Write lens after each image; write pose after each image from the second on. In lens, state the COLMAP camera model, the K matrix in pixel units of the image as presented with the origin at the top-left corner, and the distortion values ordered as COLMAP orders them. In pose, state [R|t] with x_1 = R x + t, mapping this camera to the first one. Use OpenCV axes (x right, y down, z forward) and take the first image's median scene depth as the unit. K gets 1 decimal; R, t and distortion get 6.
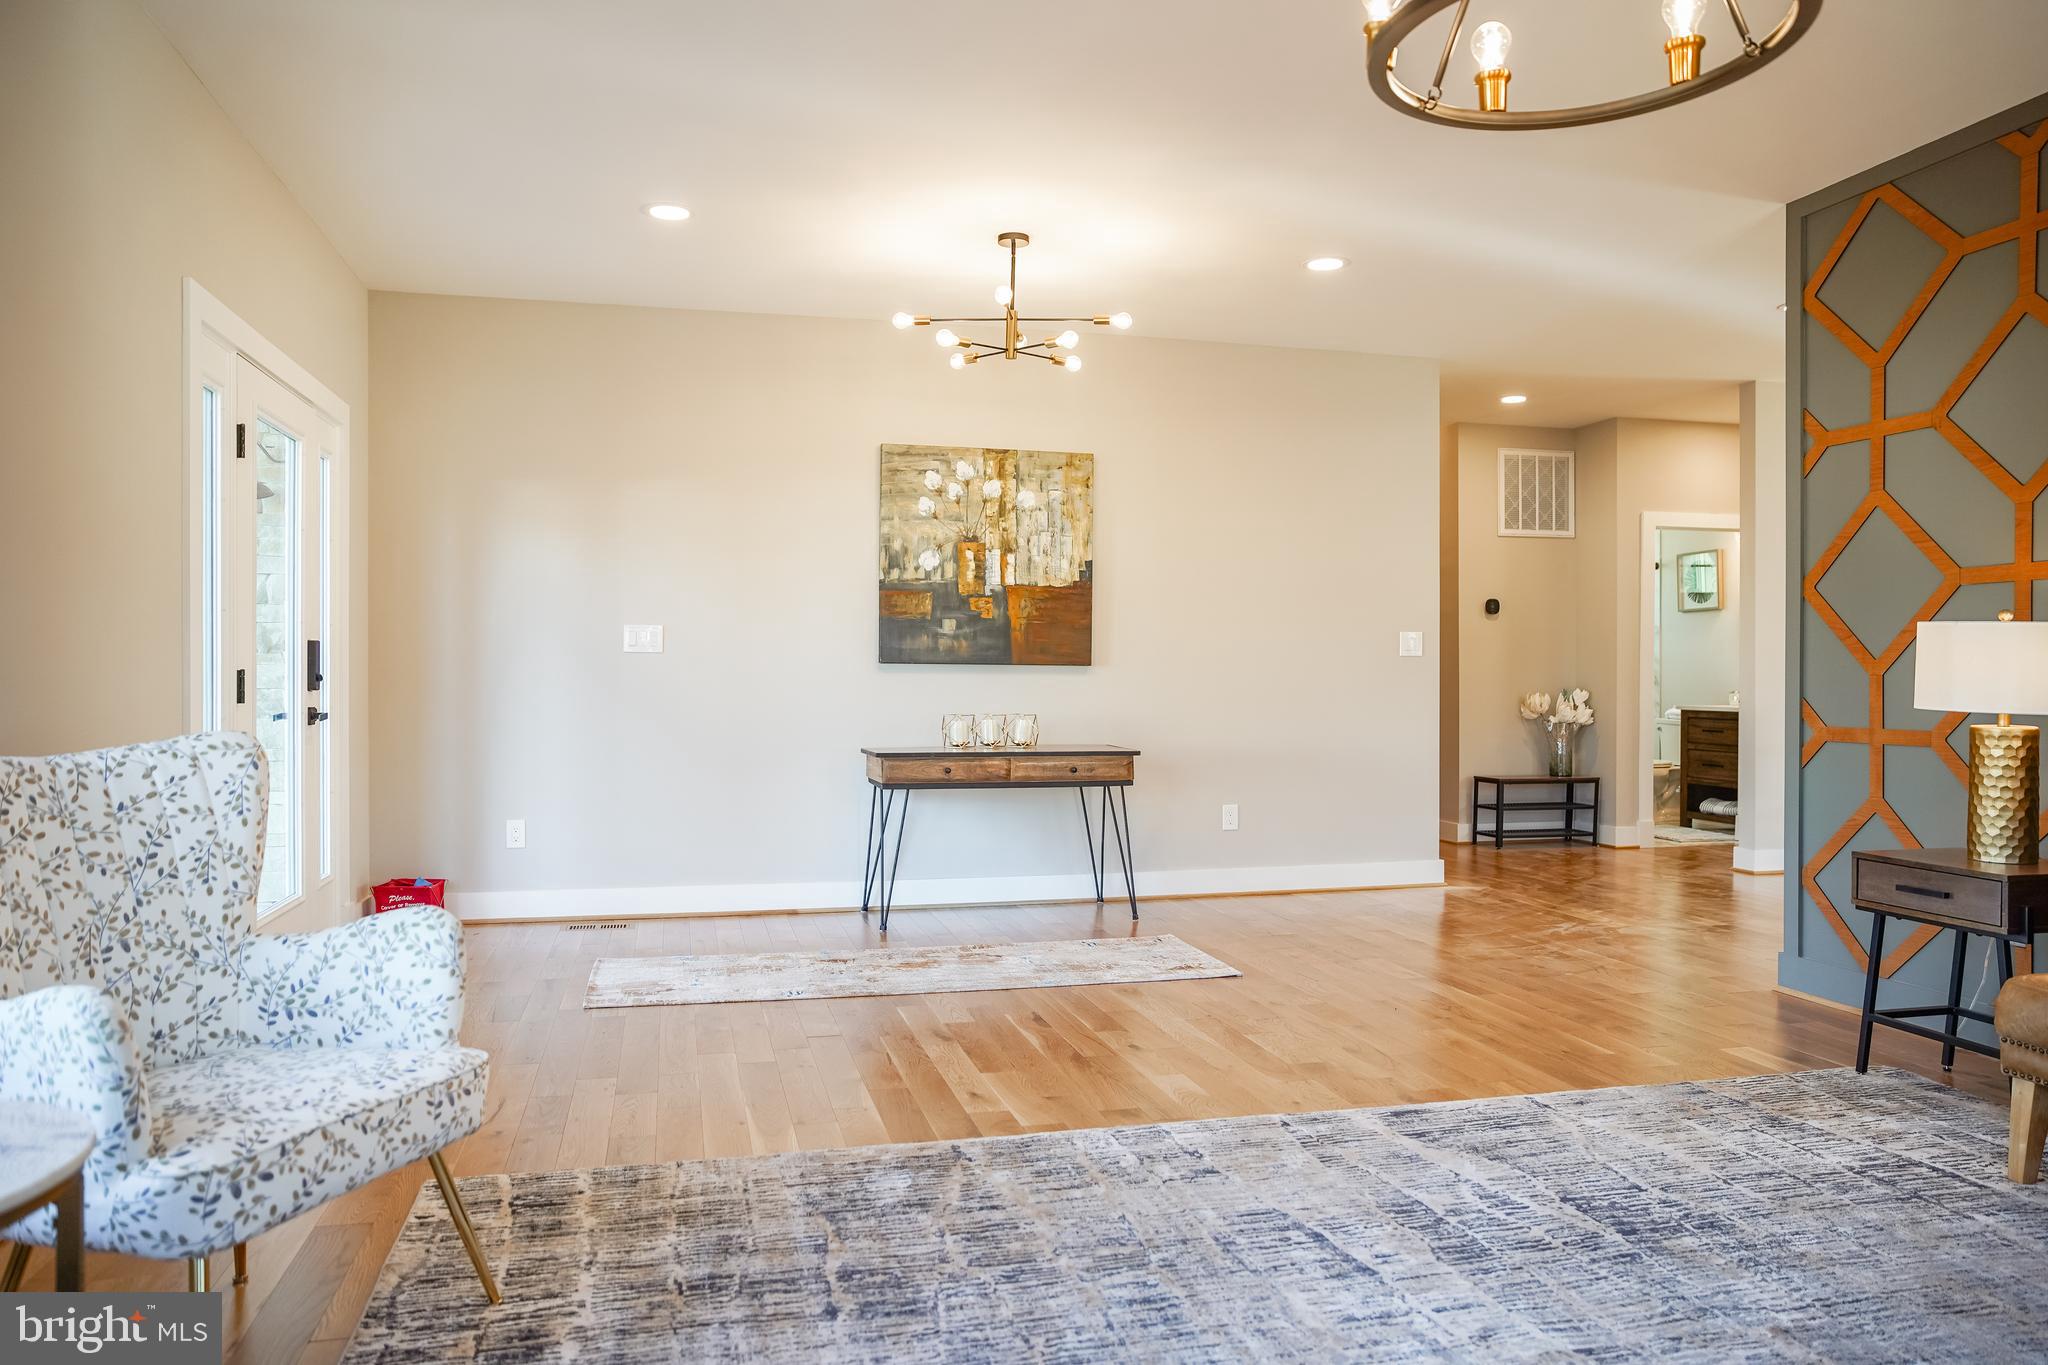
lens RADIAL K [[1405.3, 0, 1024.0], [0, 1405.3, 682.5], [0, 0, 1]] dist [-0.097202, 0.105515]
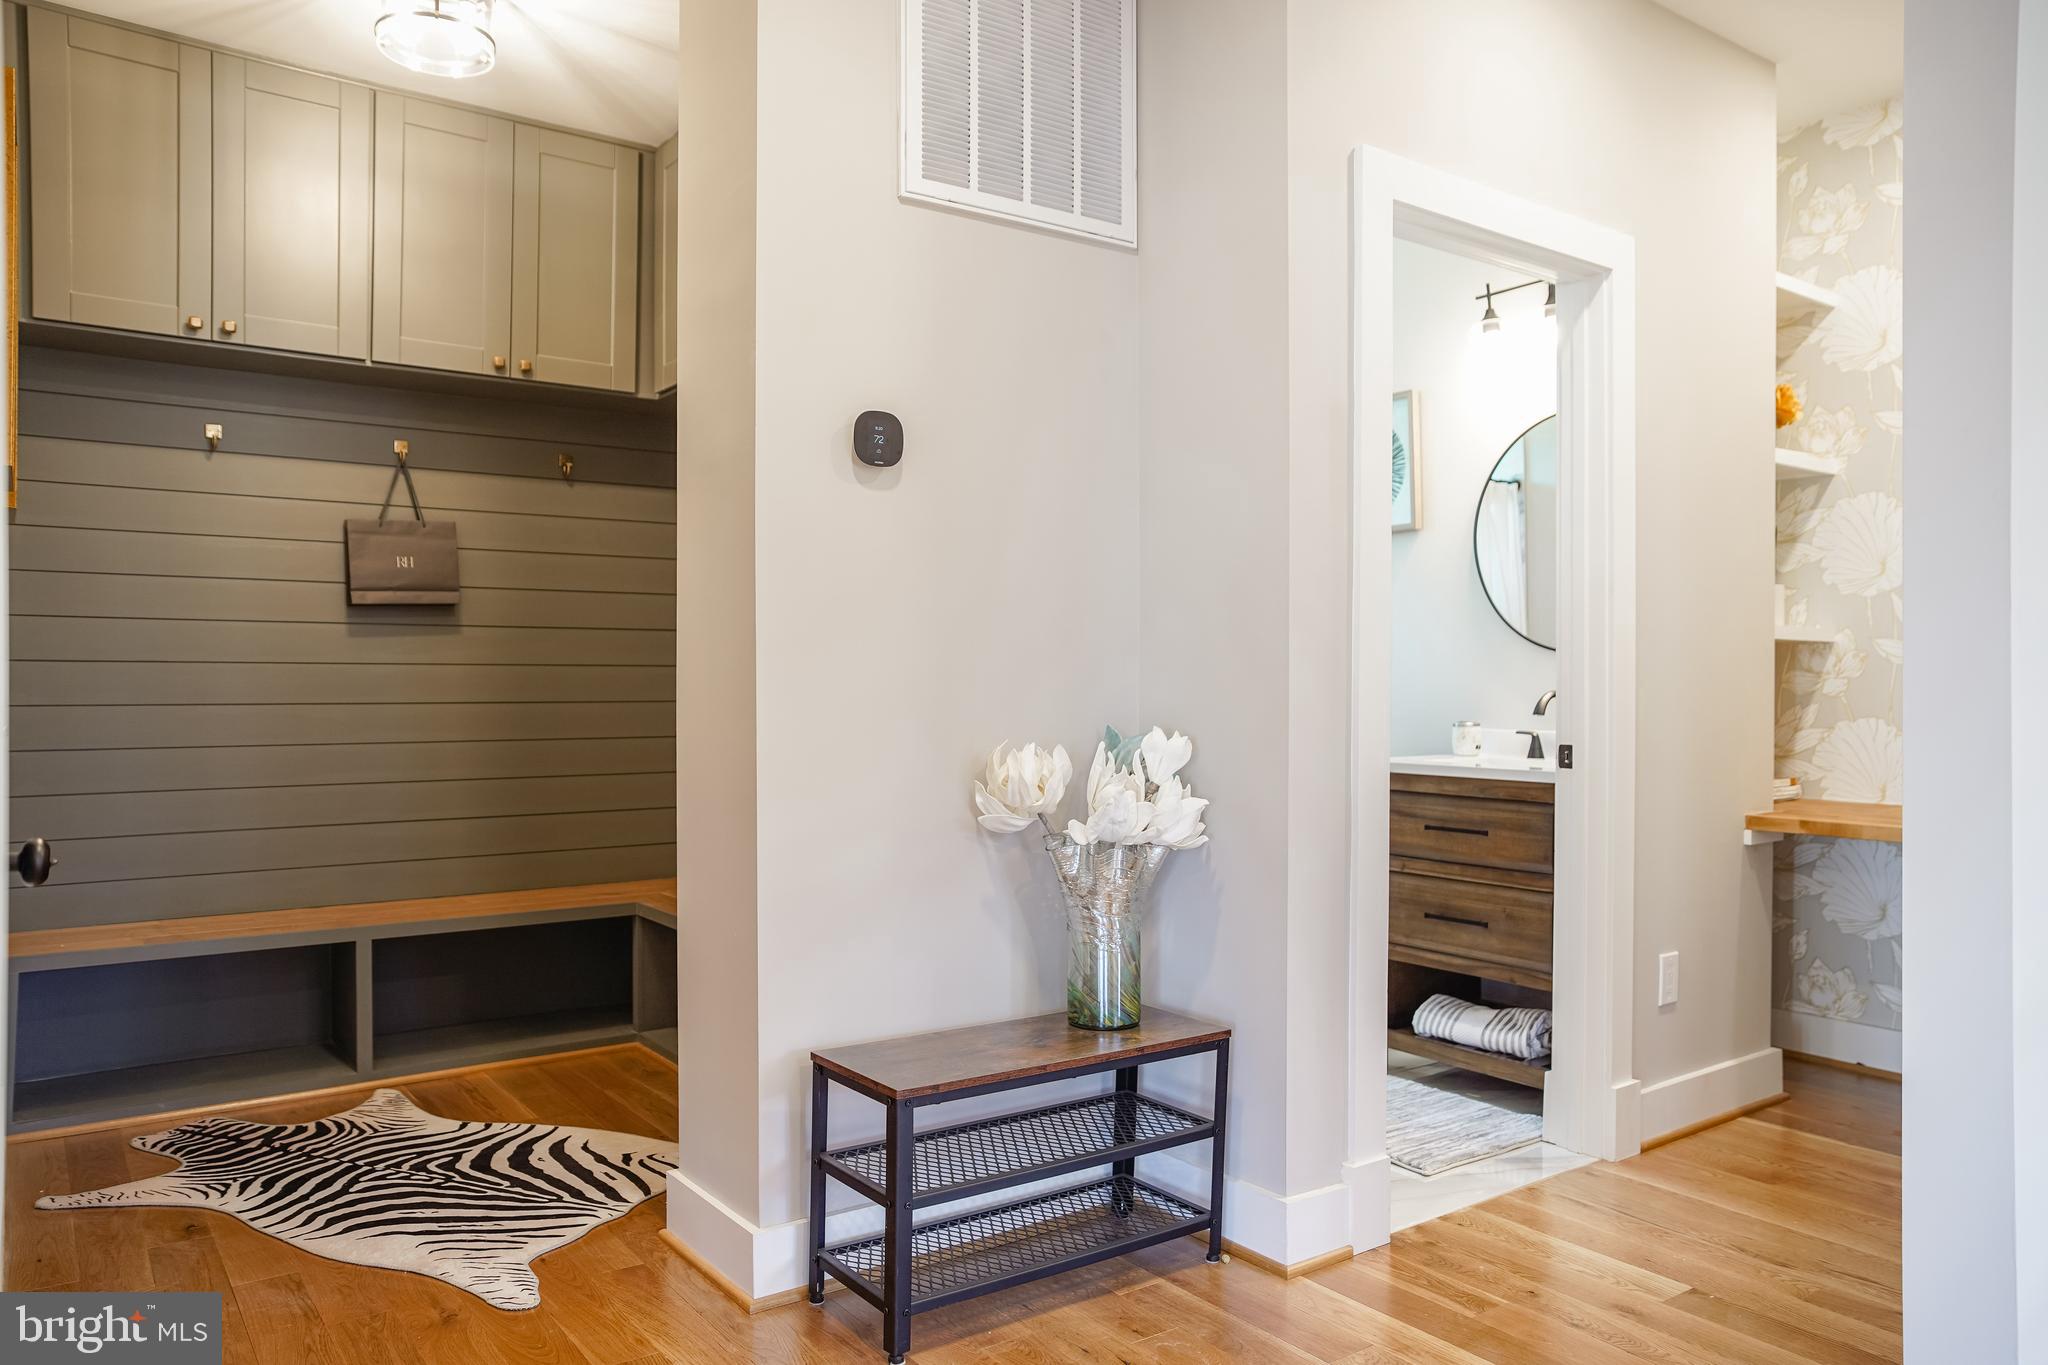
lens RADIAL K [[1405.3, 0, 1024.0], [0, 1405.3, 682.5], [0, 0, 1]] dist [-0.097202, 0.105515]
pose [[0.926224, 0.000260, 0.376974, 0.257943], [0.001740, 0.999986, -0.004966, -0.003908], [-0.376970, 0.005255, 0.926211, 0.728717]]
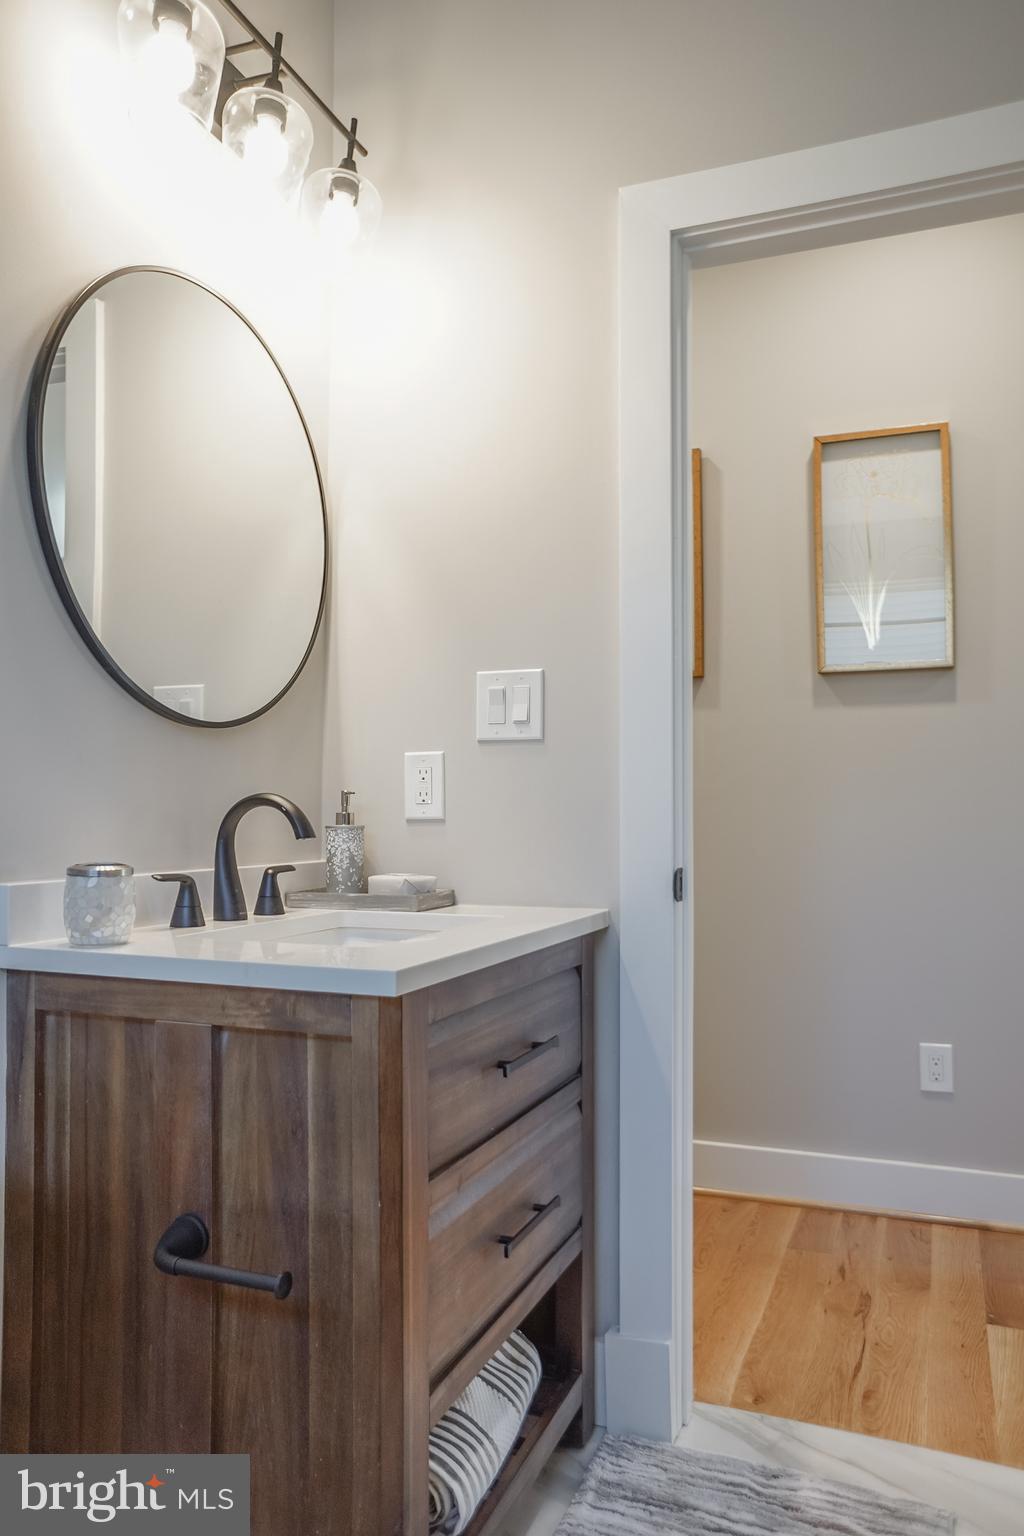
lens RADIAL K [[1094.0, 0, 512.0], [0, 1094.0, 768.0], [0, 0, 1]] dist [0.006323, 0.009461]
pose [[-0.818152, 0.016768, 0.574758, 0.420891], [0.004291, 0.999725, -0.023058, -0.003460], [-0.574987, -0.016398, -0.817999, 1.173794]]
